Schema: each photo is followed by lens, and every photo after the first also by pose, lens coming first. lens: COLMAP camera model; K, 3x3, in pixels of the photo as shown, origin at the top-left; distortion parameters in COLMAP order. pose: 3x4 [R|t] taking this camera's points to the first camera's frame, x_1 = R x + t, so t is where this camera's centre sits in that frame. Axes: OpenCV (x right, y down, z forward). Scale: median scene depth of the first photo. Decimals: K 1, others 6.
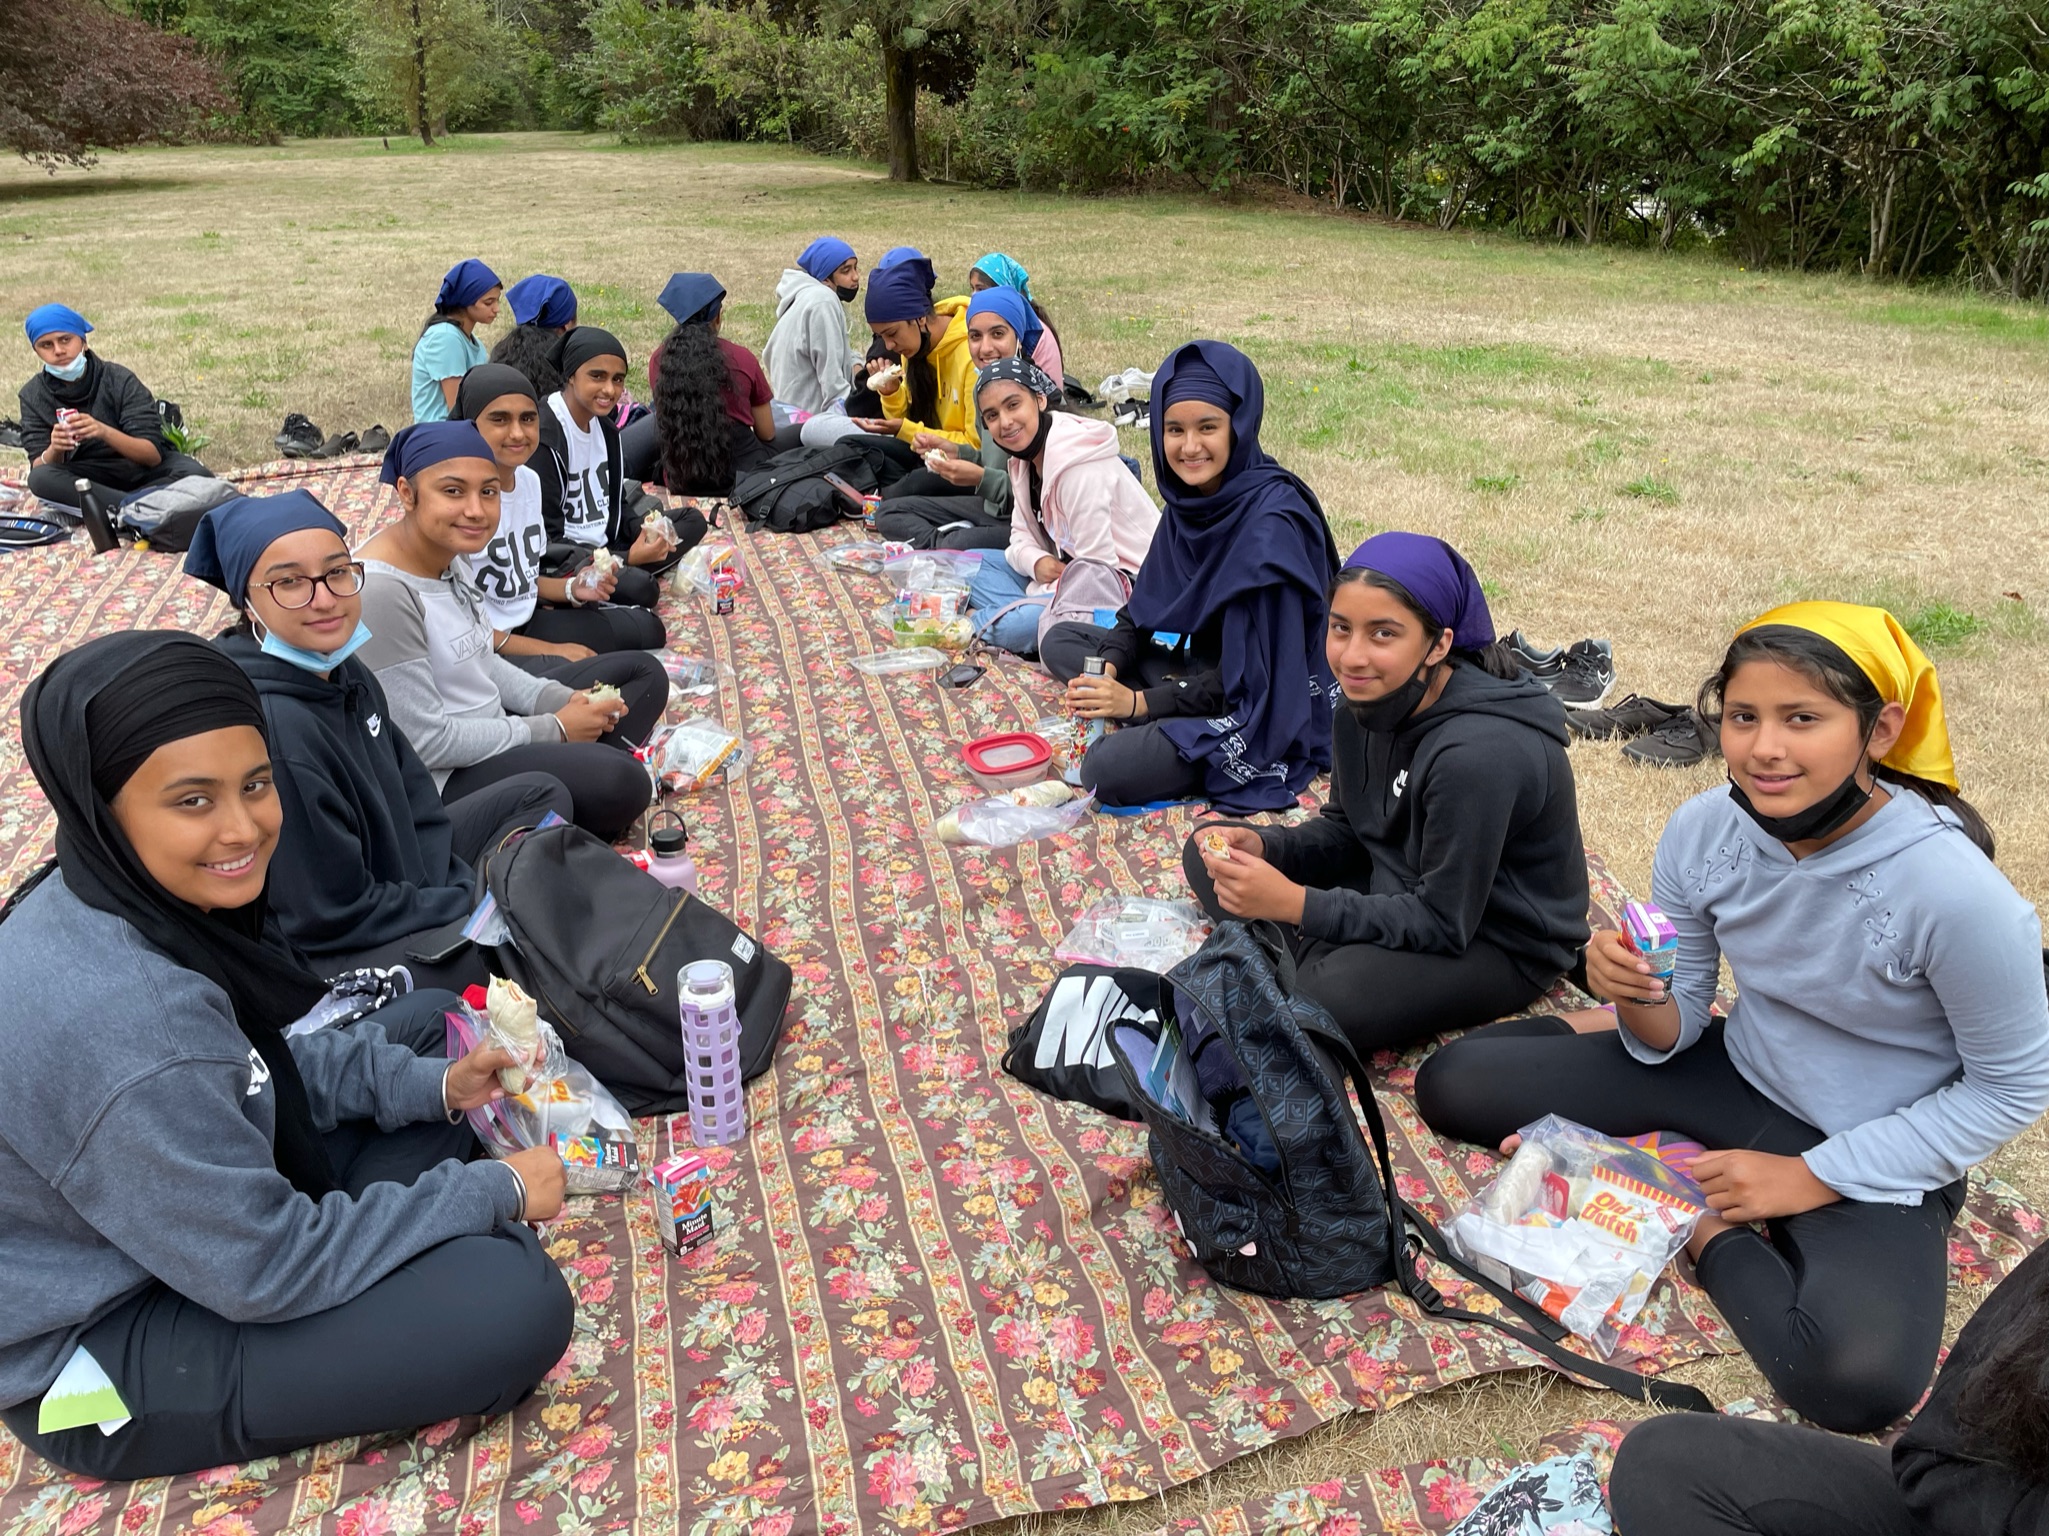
lens RADIAL K [[1524.3, 0, 1028.4], [0, 1524.3, 763.1], [0, 0, 1]] dist [0.042213, -0.066372]
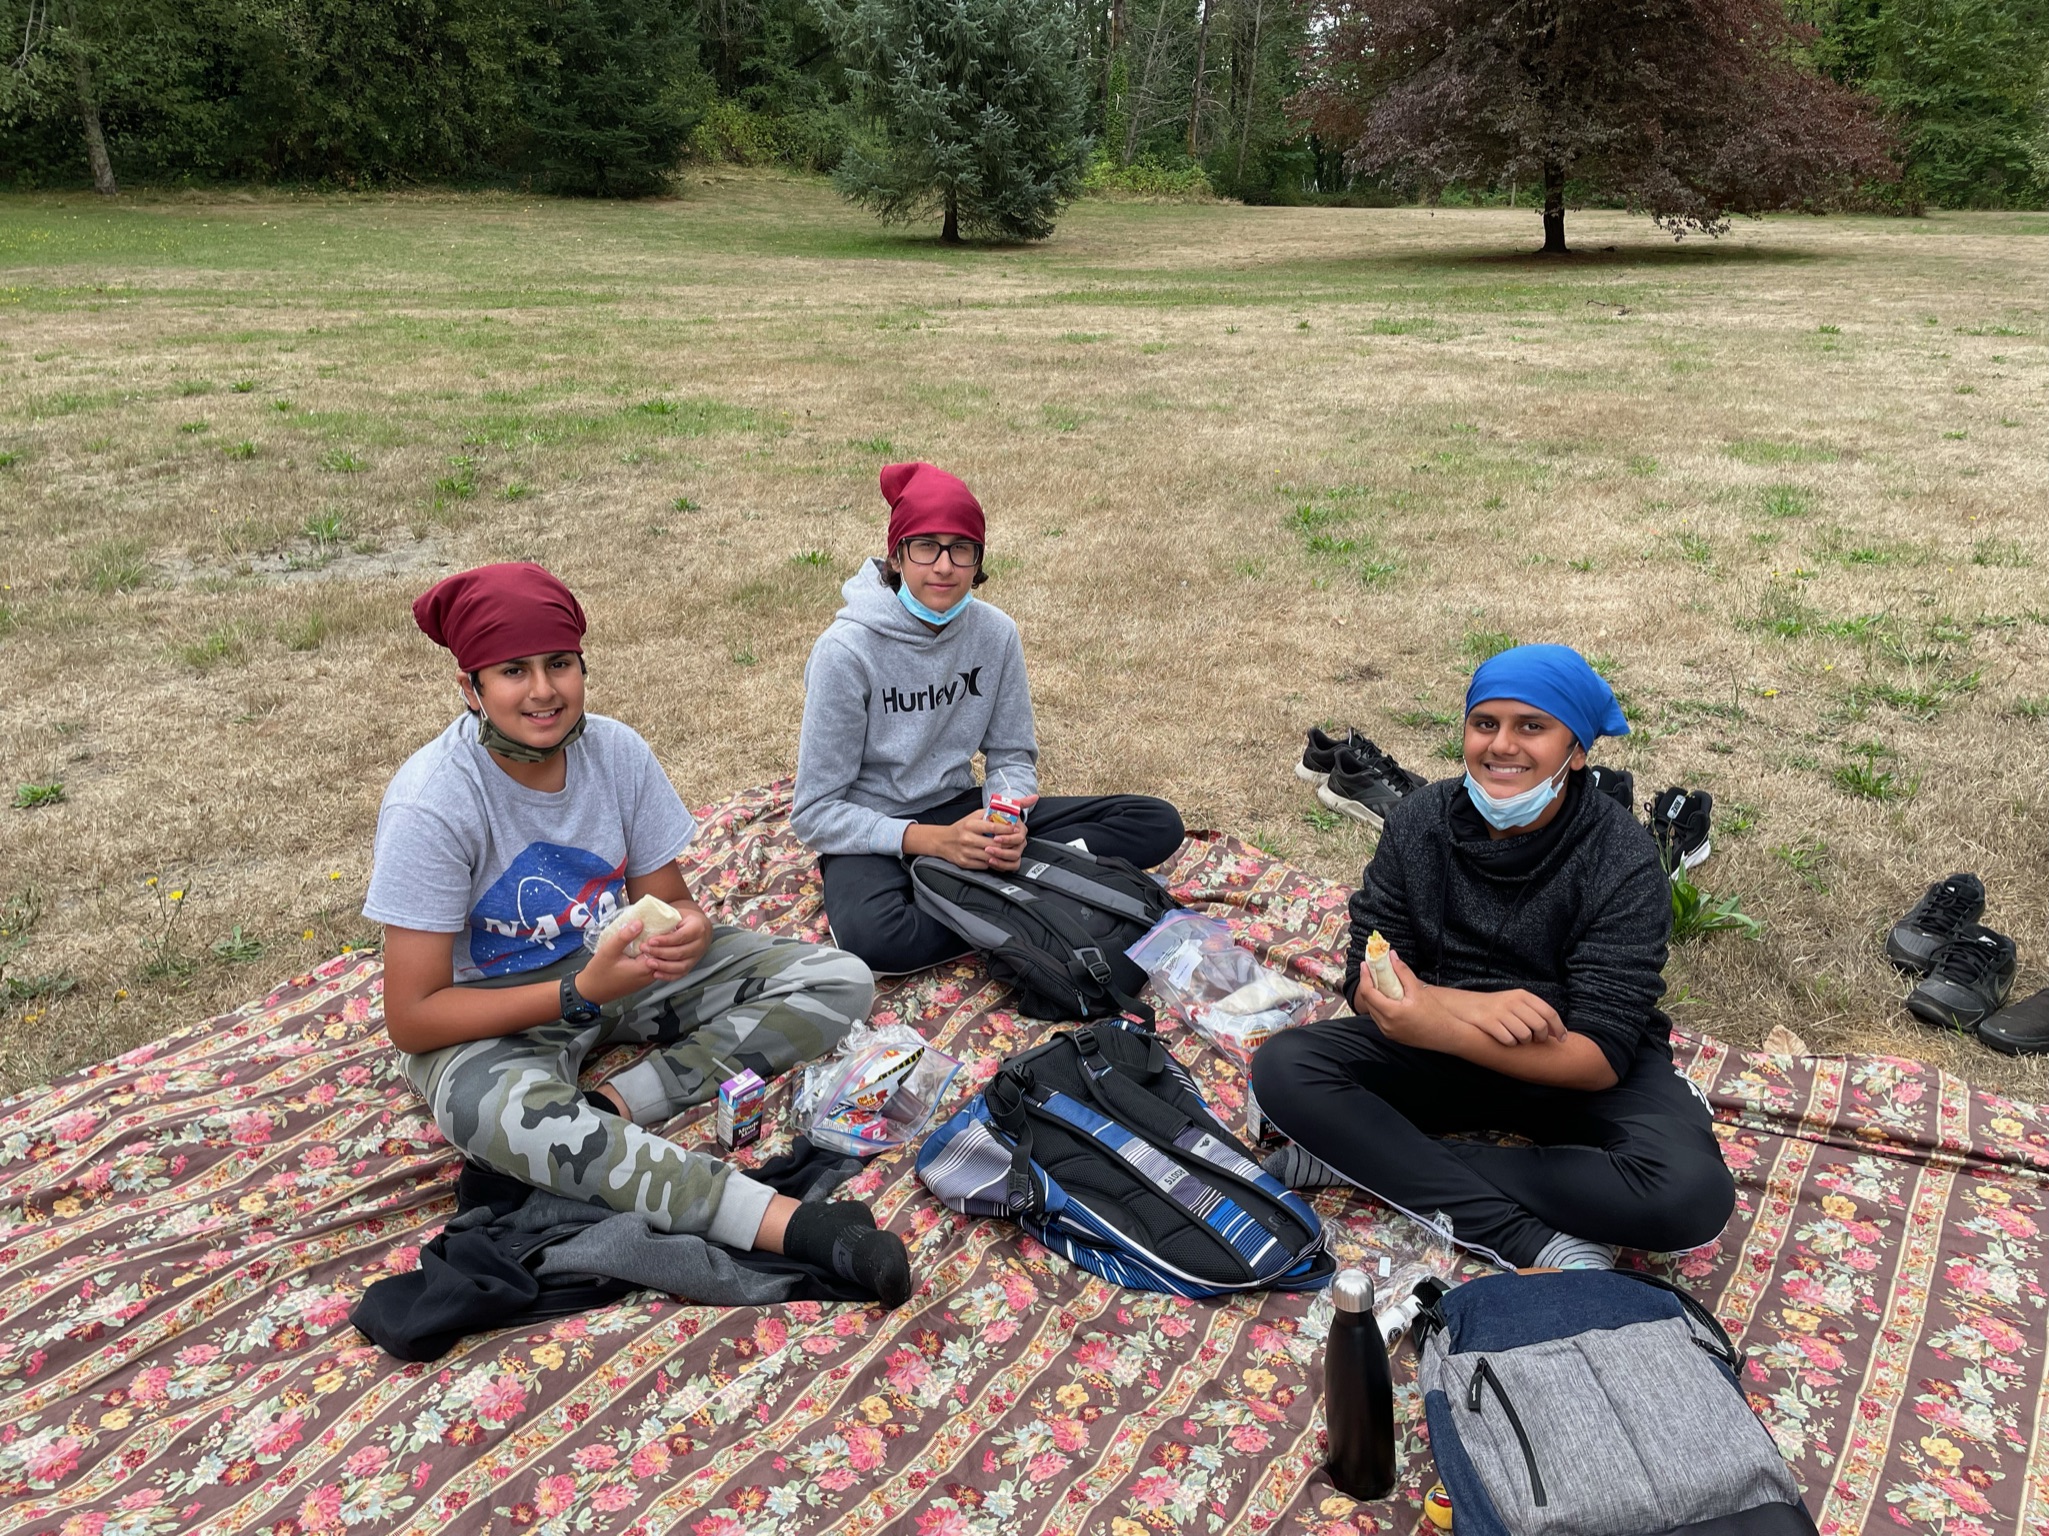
lens RADIAL K [[1524.3, 0, 1025.7], [0, 1524.3, 774.1], [0, 0, 1]] dist [0.042213, -0.066372]
pose [[0.604307, 0.294656, -0.740264, -0.072290], [-0.318072, 0.941074, 0.114931, -0.048948], [0.730509, 0.166004, 0.662420, 0.115716]]
